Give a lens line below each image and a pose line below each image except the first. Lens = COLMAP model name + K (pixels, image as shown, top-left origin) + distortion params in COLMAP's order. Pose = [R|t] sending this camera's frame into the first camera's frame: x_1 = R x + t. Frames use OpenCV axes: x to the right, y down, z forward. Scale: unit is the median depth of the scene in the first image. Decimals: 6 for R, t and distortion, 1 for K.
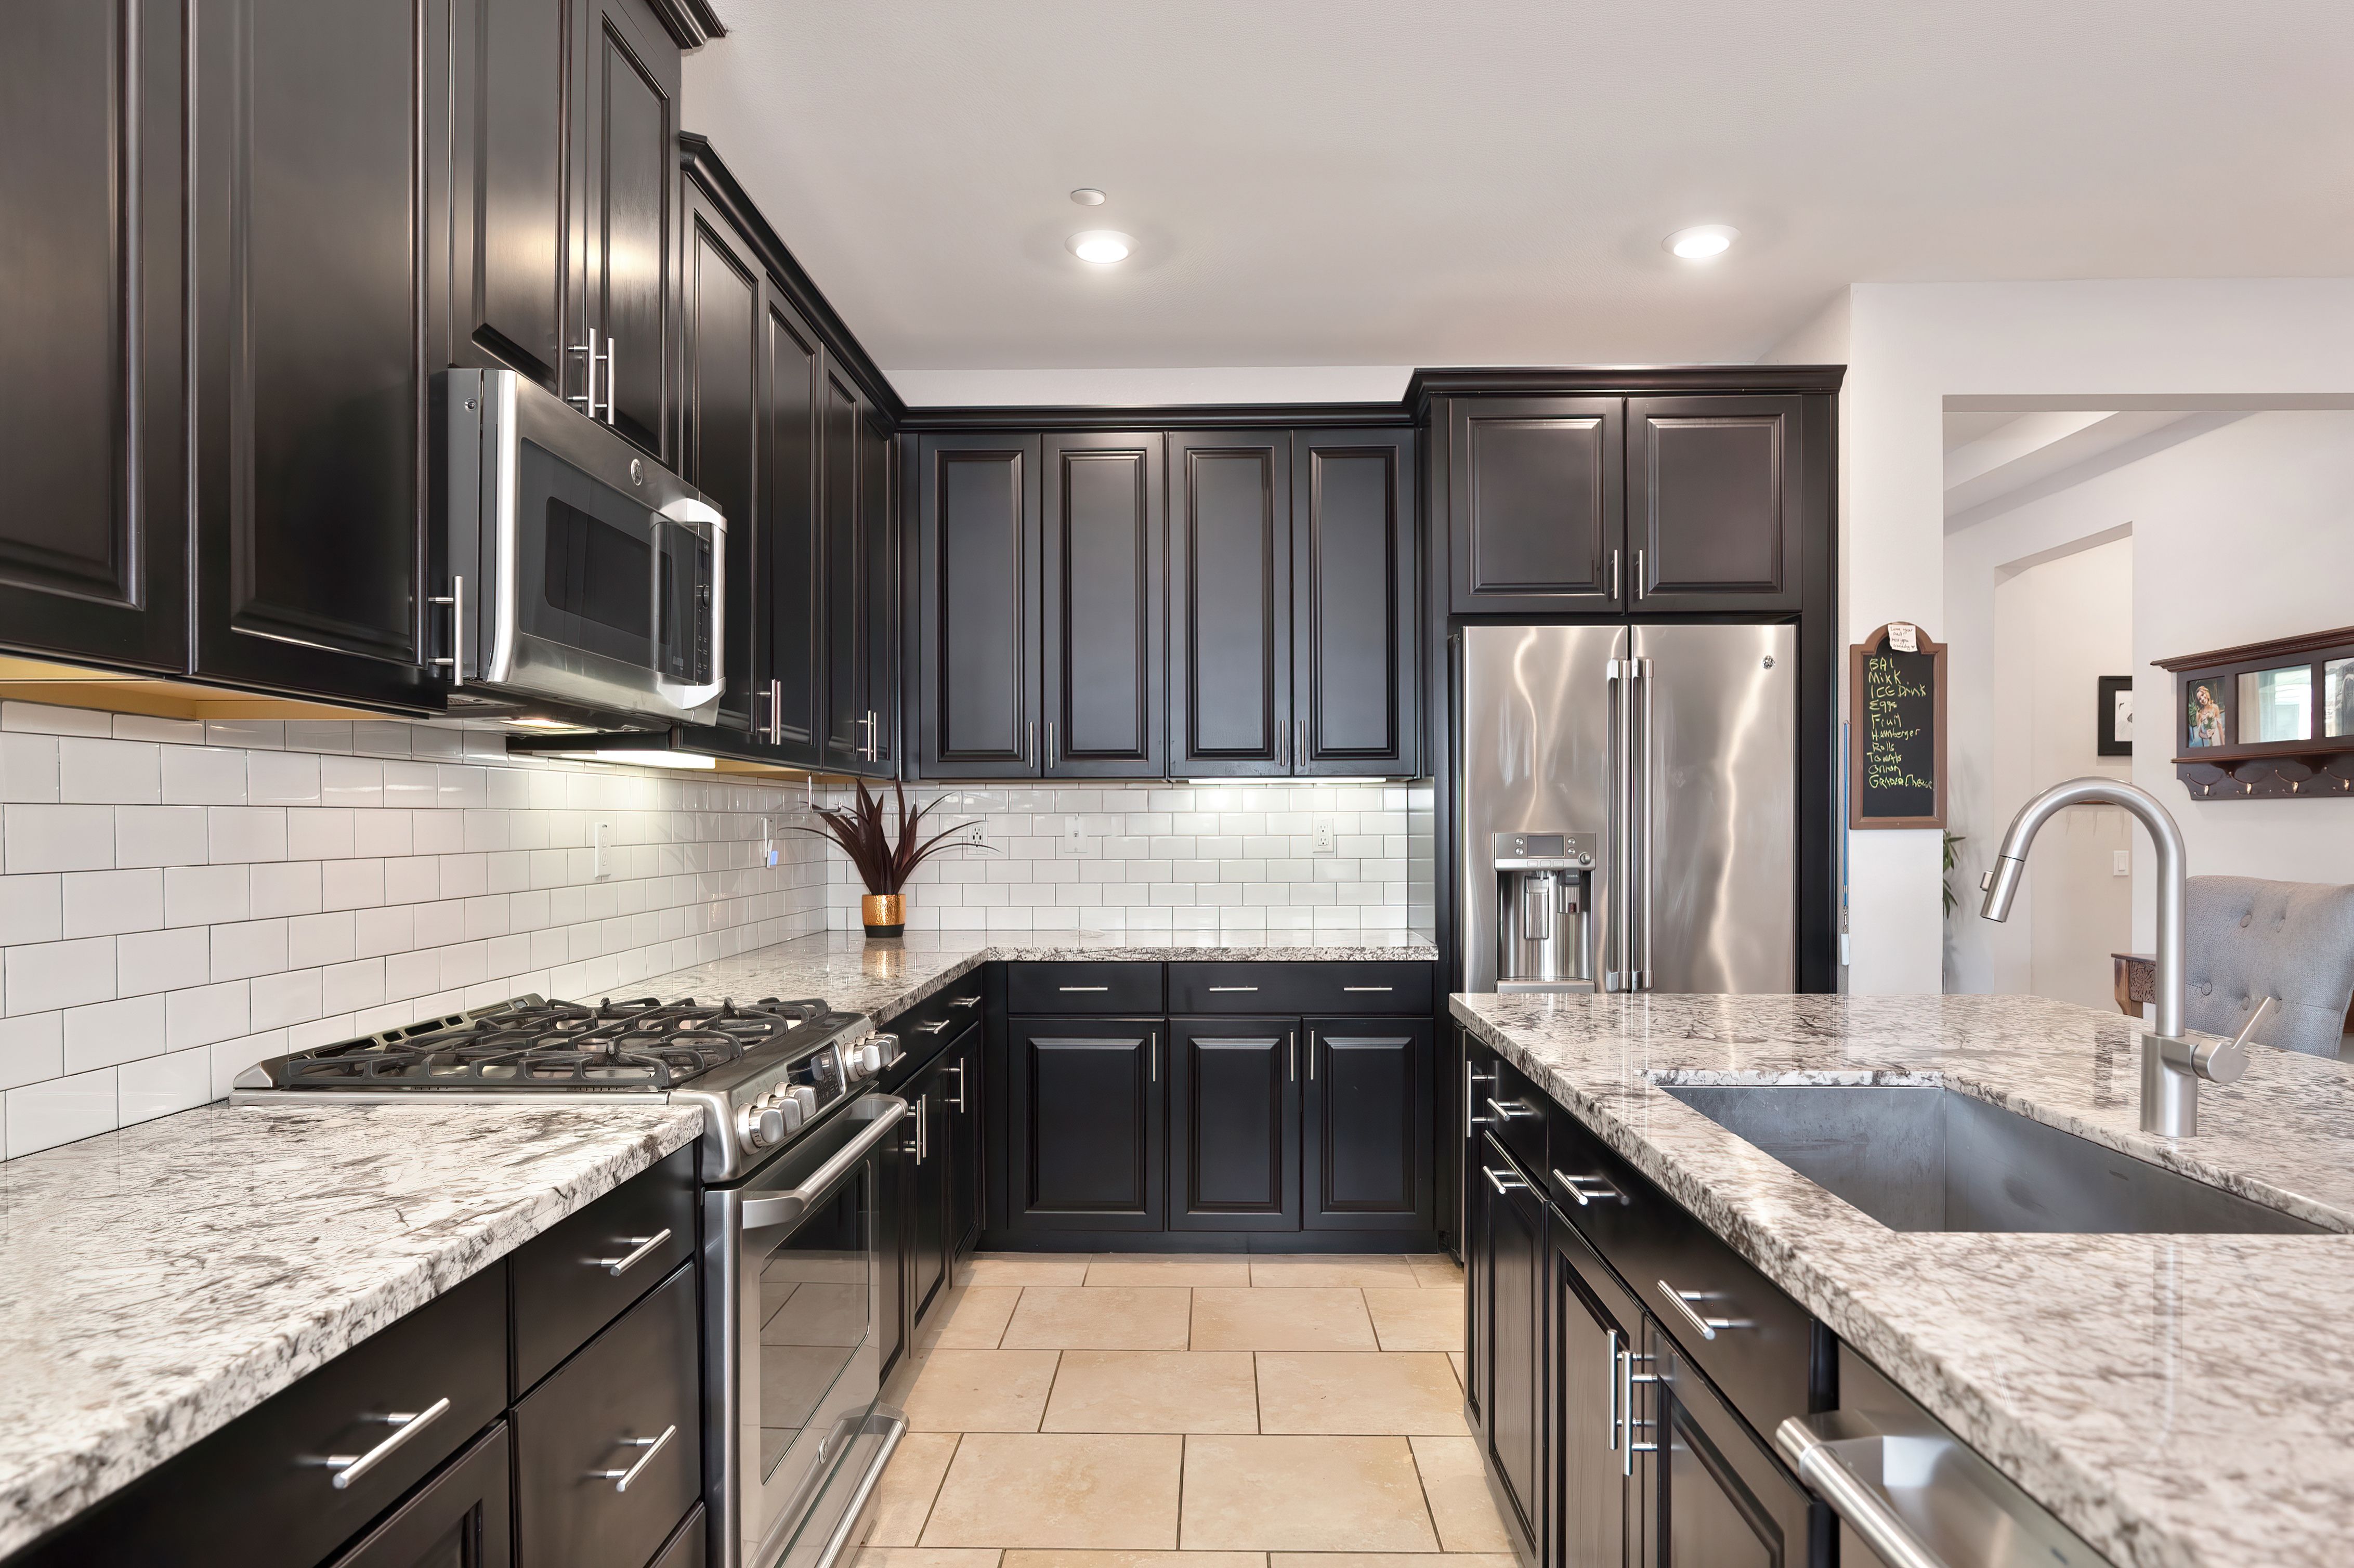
lens RADIAL K [[1407.3, 0, 1182.4], [0, 1407.3, 830.4], [0, 0, 1]] dist [-0.001483, 0.001678]
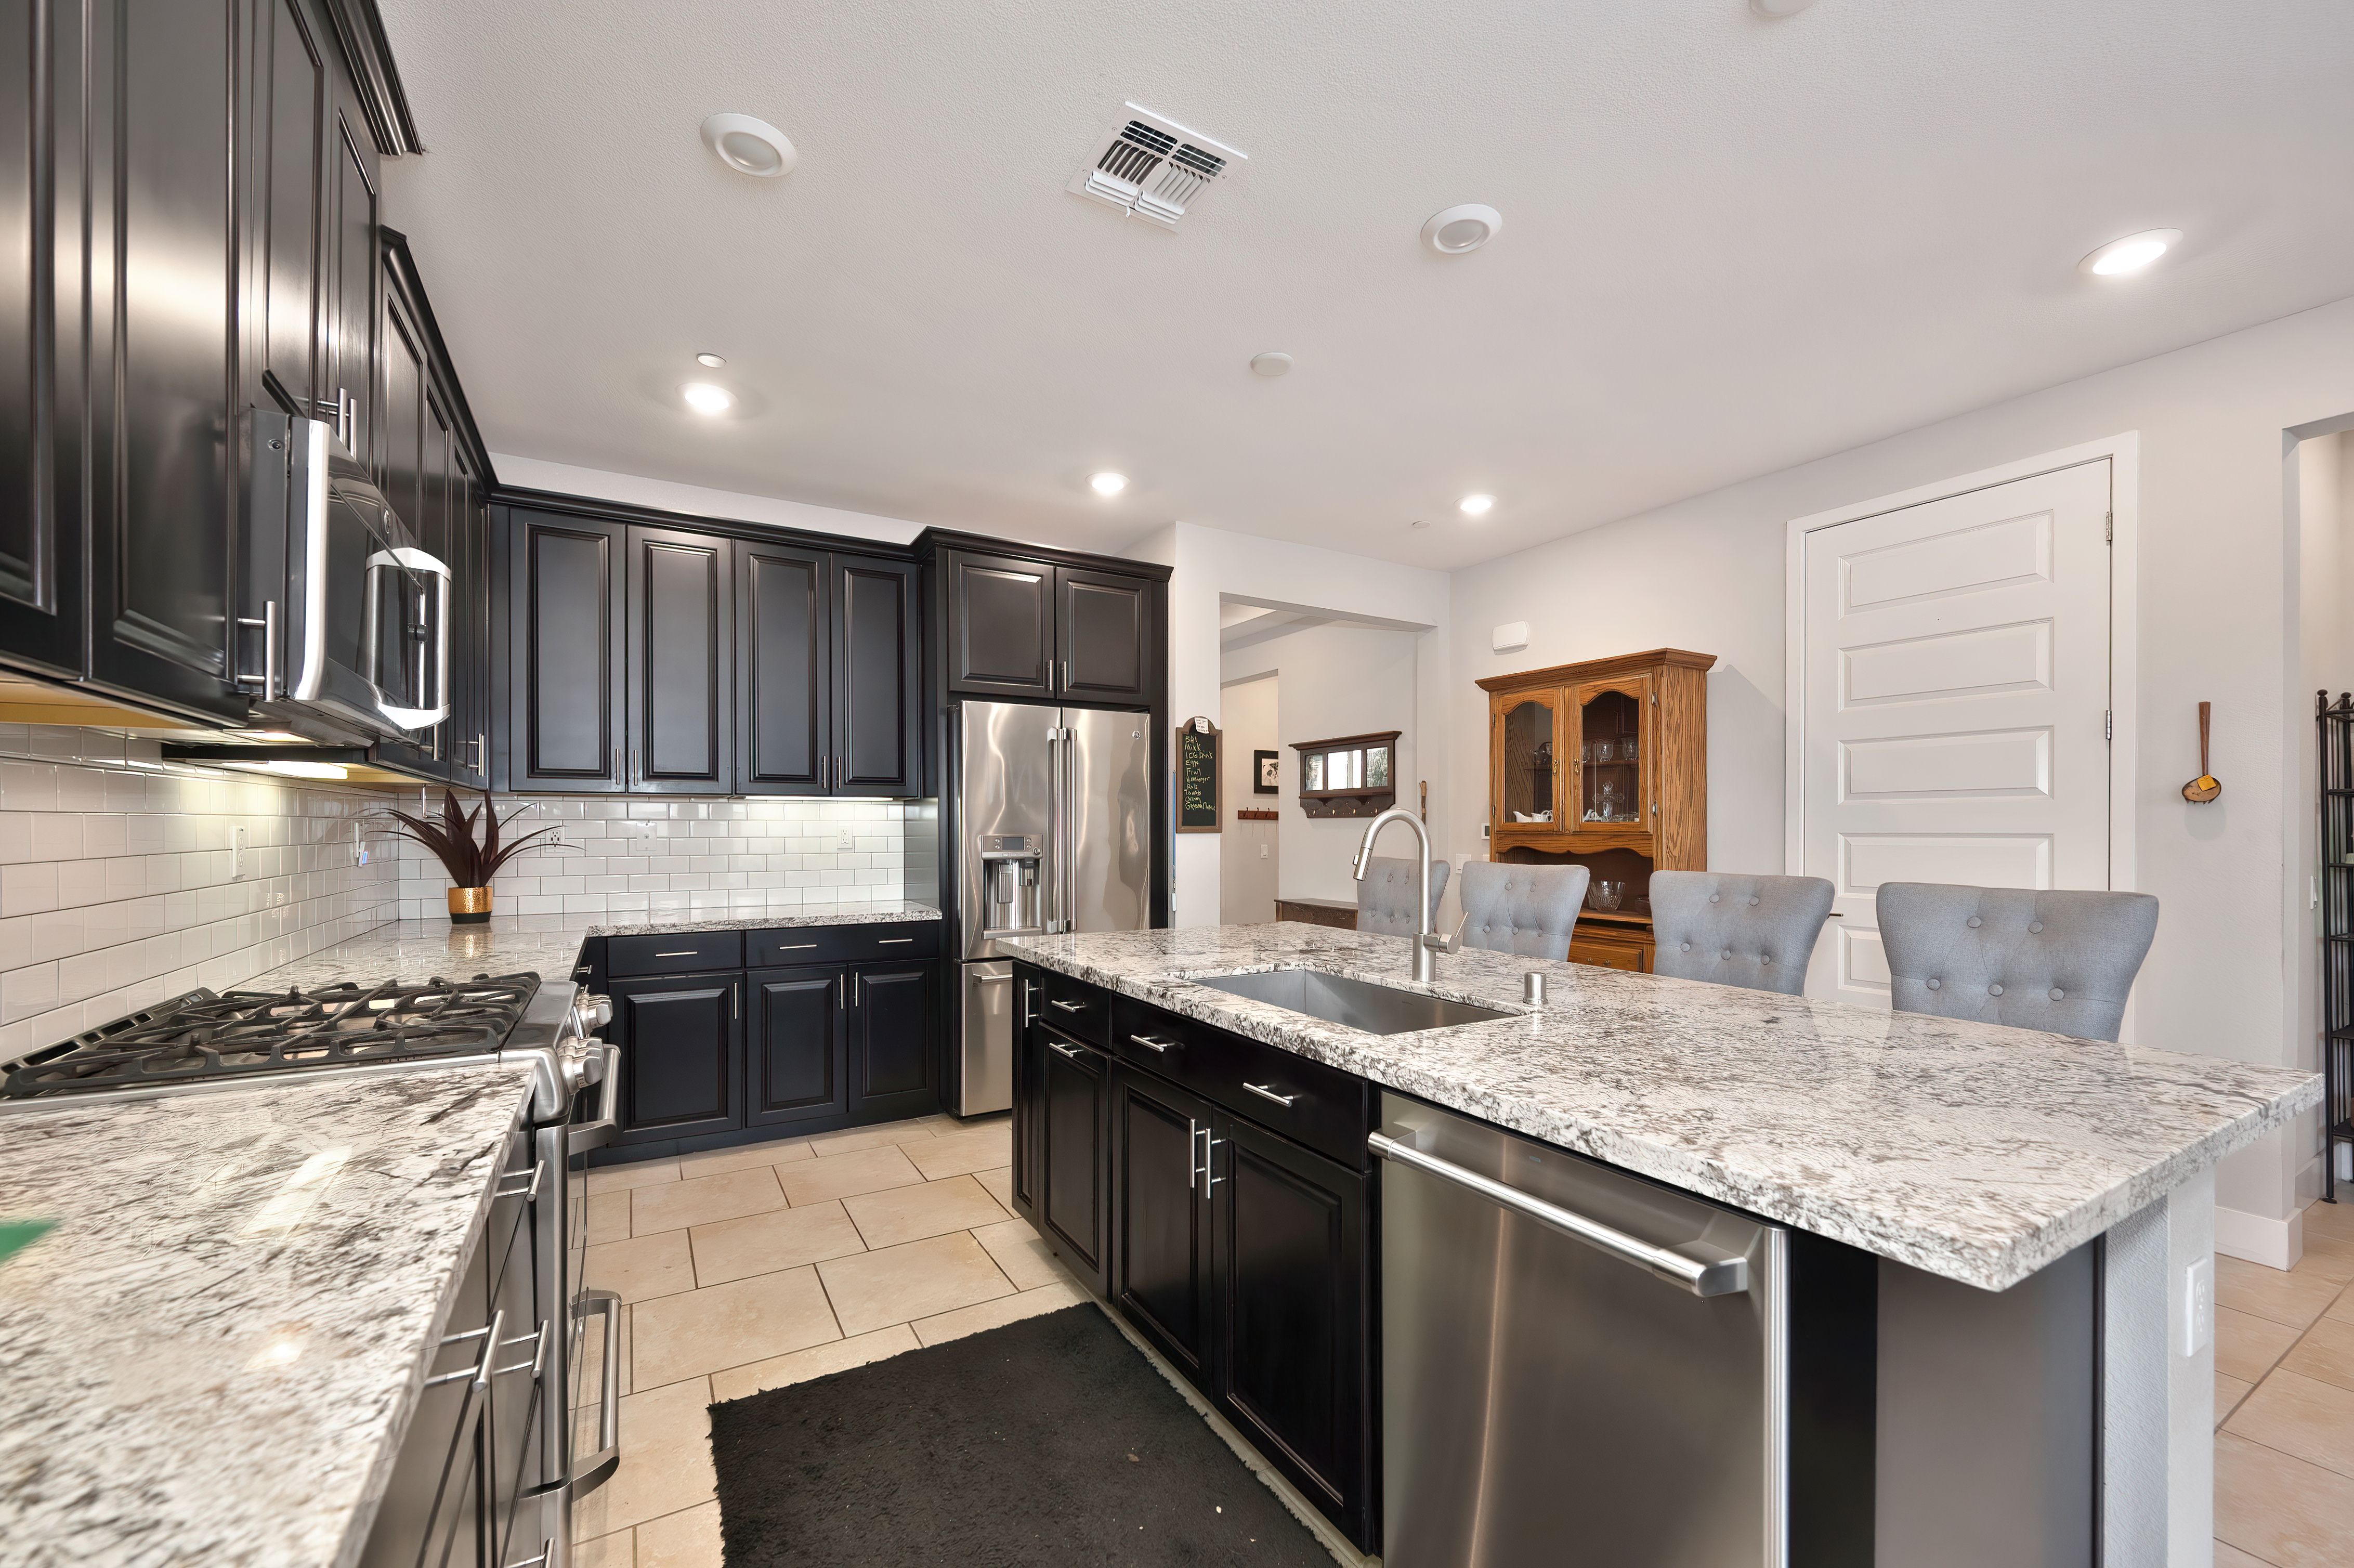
lens RADIAL K [[941.2, 0, 1180.5], [0, 941.2, 828.0], [0, 0, 1]] dist [0.000001, 0.000000]
pose [[0.849592, 0.003234, 0.527430, -0.134774], [-0.000407, 0.999985, -0.005476, -0.000623], [-0.527440, 0.004438, 0.849581, 0.004245]]
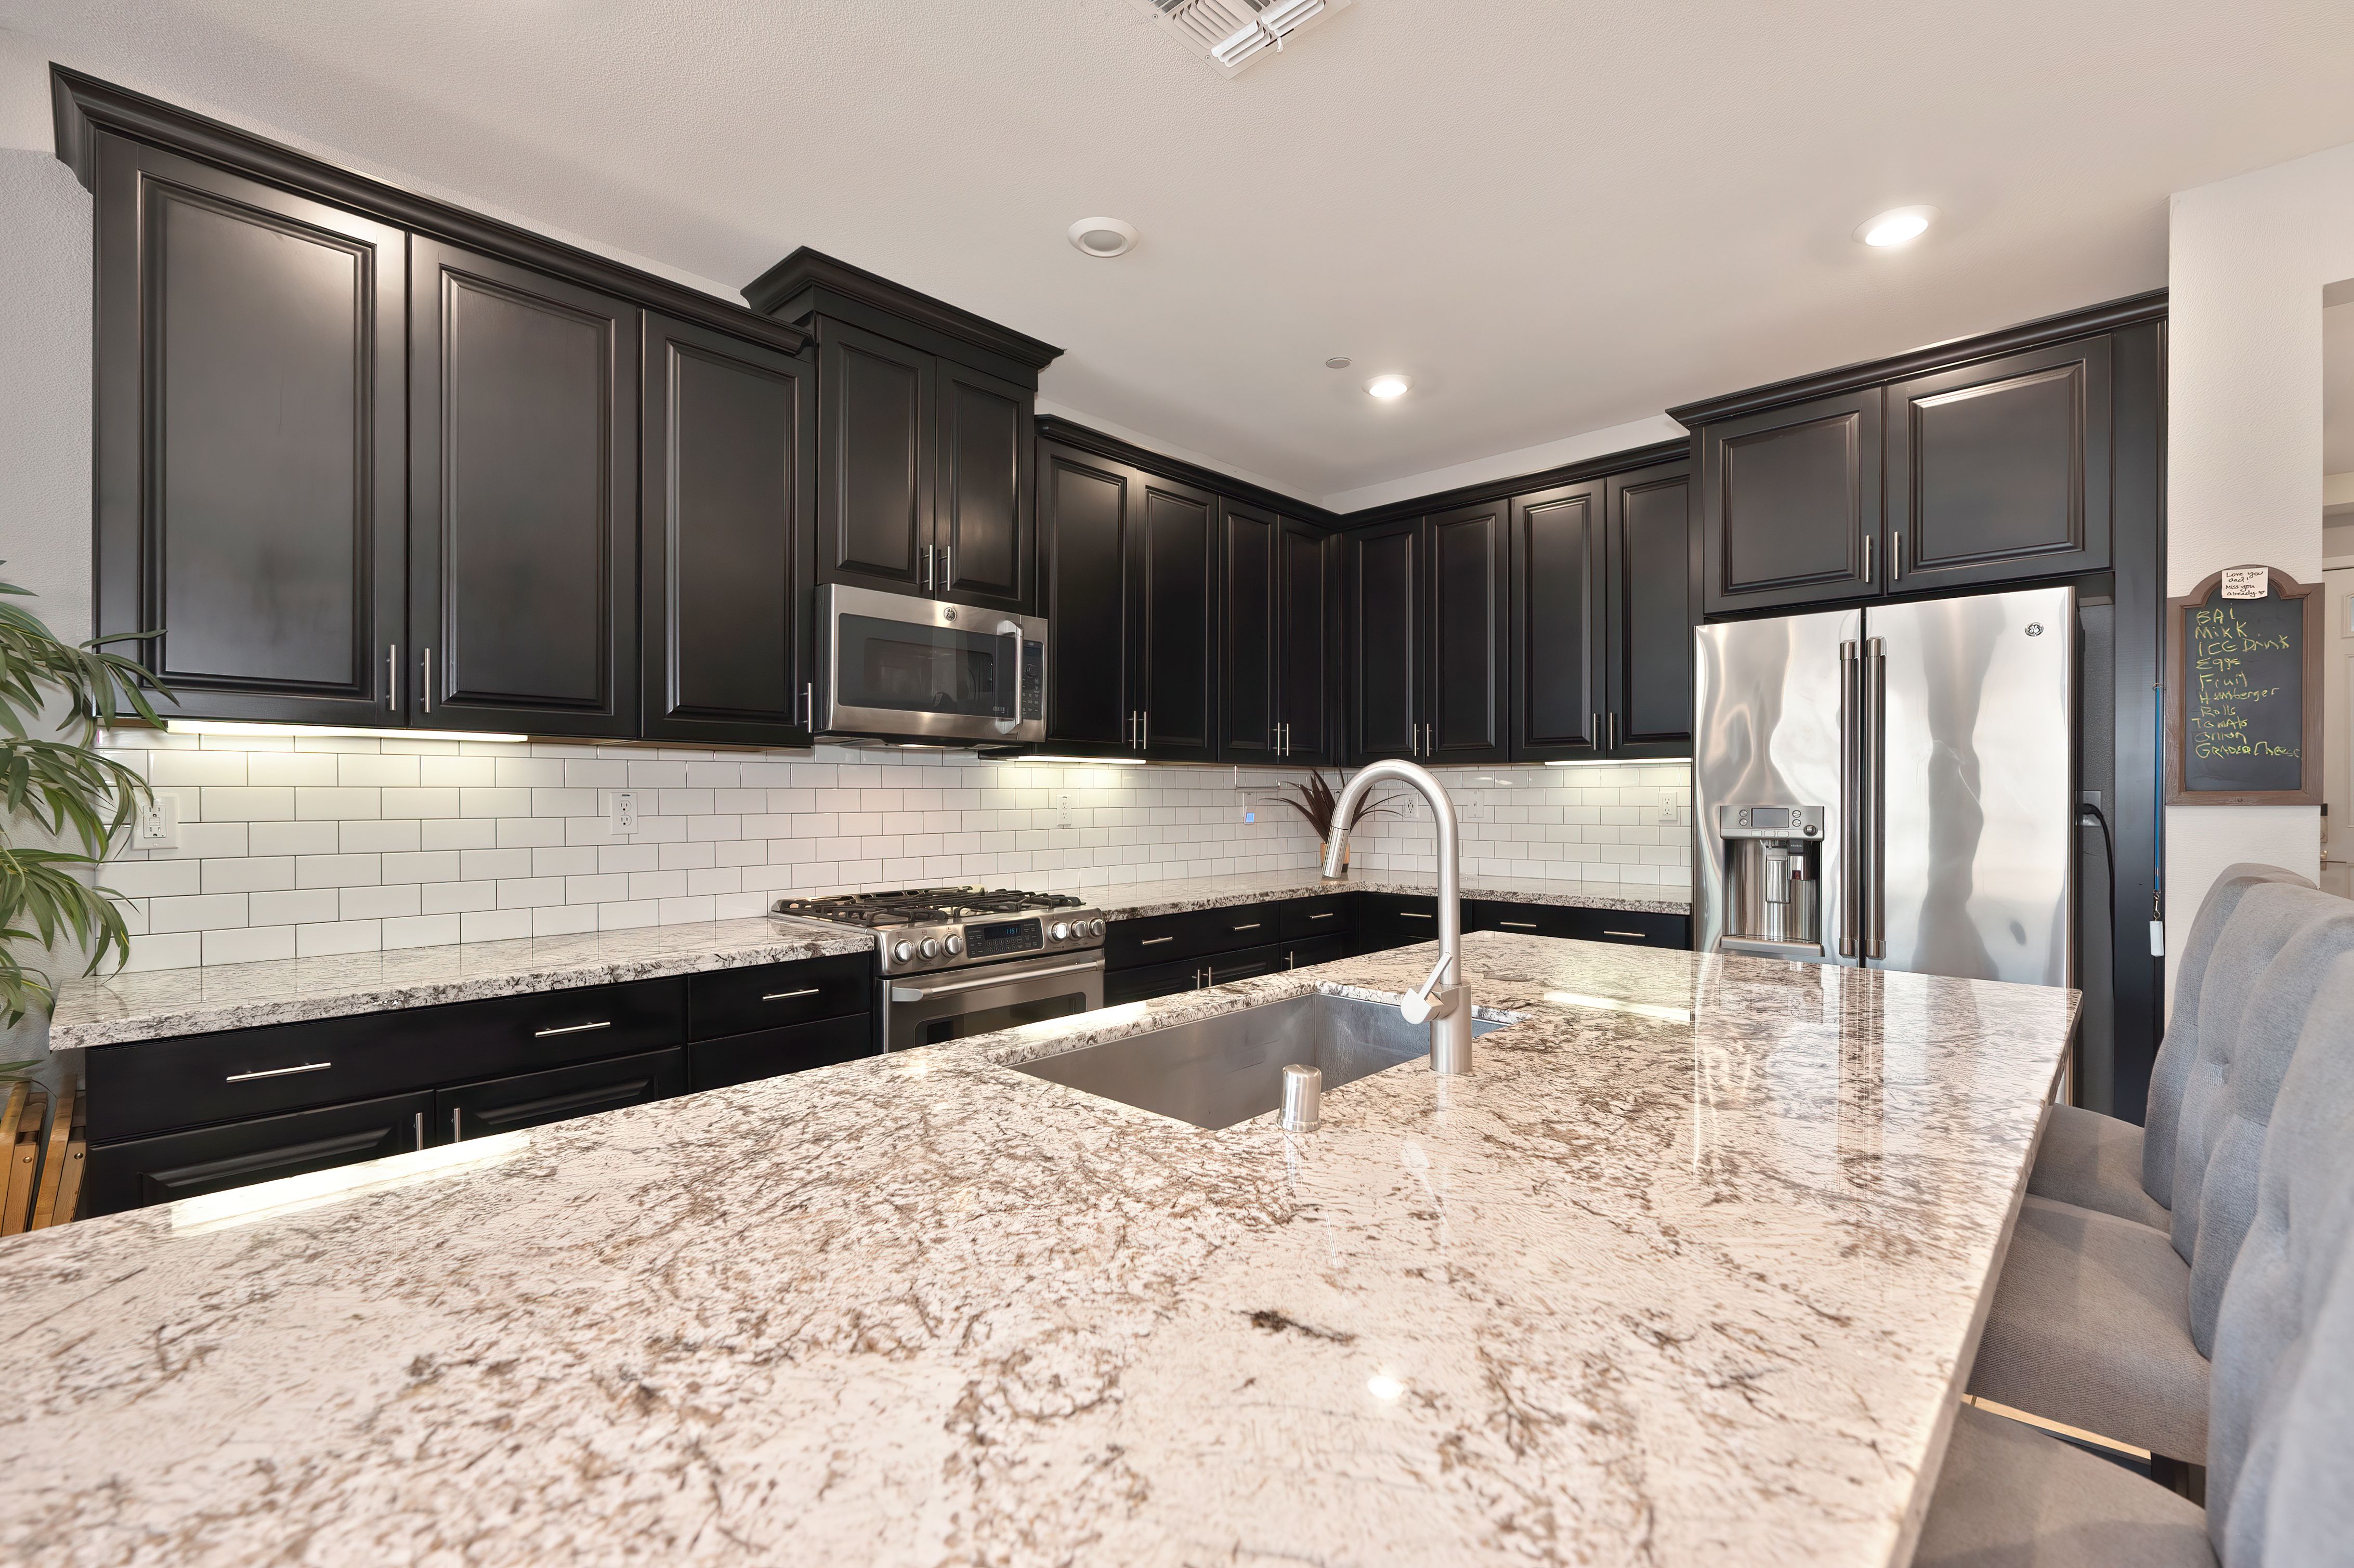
lens RADIAL K [[1027.3, 0, 1181.4], [0, 1027.3, 795.5], [0, 0, 1]] dist [0.003455, -0.000332]
pose [[0.741709, 0.001804, -0.670720, 0.441397], [-0.005203, 0.999982, -0.003064, -0.001412], [0.670702, 0.005762, 0.741705, 0.092688]]
